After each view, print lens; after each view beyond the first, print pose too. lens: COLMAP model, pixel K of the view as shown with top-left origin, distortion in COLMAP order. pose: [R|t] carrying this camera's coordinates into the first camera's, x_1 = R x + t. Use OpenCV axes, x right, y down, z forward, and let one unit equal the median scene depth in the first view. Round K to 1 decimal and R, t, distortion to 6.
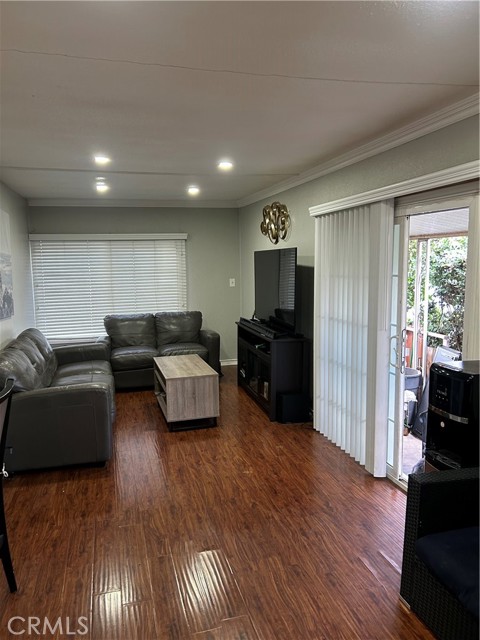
lens RADIAL K [[479.2, 0, 240.0], [0, 479.2, 320.0], [0, 0, 1]] dist [0.041170, -0.070315]
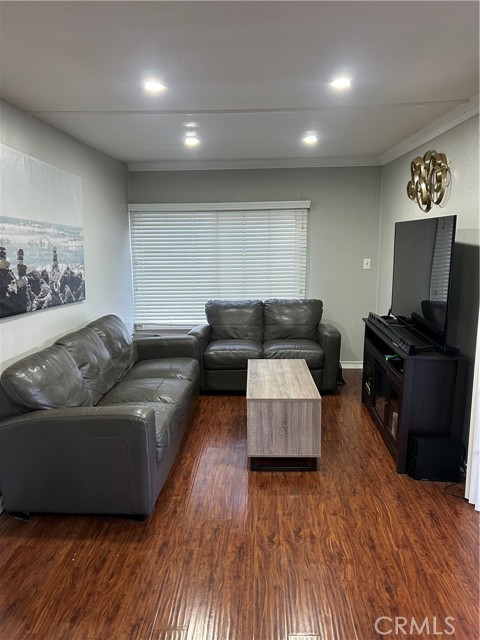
lens RADIAL K [[479.2, 0, 240.0], [0, 479.2, 320.0], [0, 0, 1]] dist [0.041170, -0.070315]
pose [[0.951024, 0.058760, -0.303480, 0.040692], [-0.042855, 0.997349, 0.058812, -0.032409], [0.306131, -0.042926, 0.951021, 0.255347]]
